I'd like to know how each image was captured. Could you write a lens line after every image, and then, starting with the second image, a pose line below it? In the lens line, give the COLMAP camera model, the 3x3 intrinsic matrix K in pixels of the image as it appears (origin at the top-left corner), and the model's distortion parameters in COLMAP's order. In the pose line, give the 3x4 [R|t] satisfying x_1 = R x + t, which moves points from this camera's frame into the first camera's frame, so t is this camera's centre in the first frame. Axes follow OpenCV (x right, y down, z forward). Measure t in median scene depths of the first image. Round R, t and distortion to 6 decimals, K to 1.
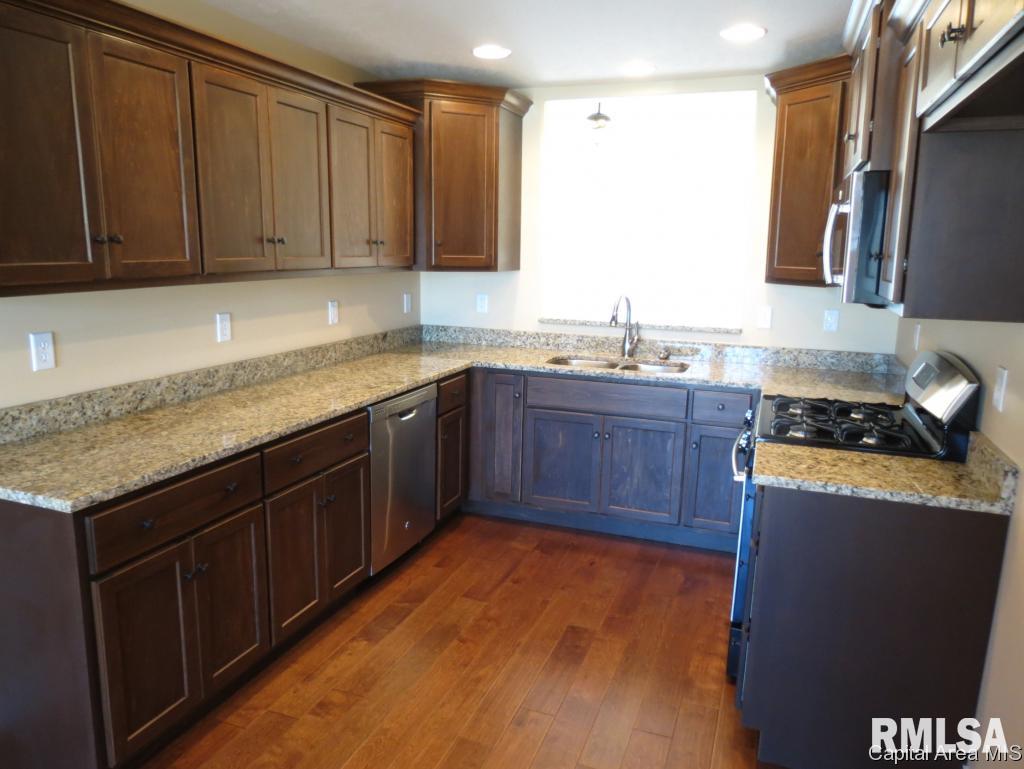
lens RADIAL K [[726.6, 0, 510.9], [0, 726.6, 382.7], [0, 0, 1]] dist [-0.025216, -0.003919]
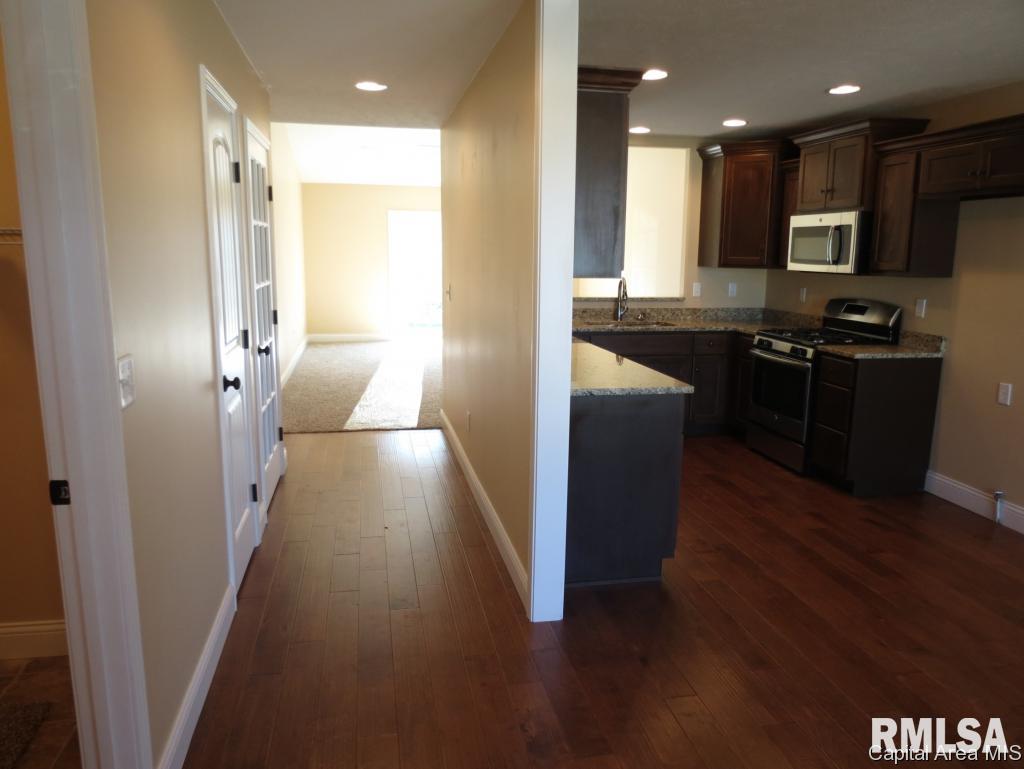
lens RADIAL K [[726.6, 0, 510.6], [0, 726.6, 382.7], [0, 0, 1]] dist [-0.025216, -0.003919]
pose [[0.850528, -0.101694, 0.516004, -0.877610], [0.096317, 0.994653, 0.037266, 0.015541], [-0.517035, 0.018005, 0.855775, -0.170523]]
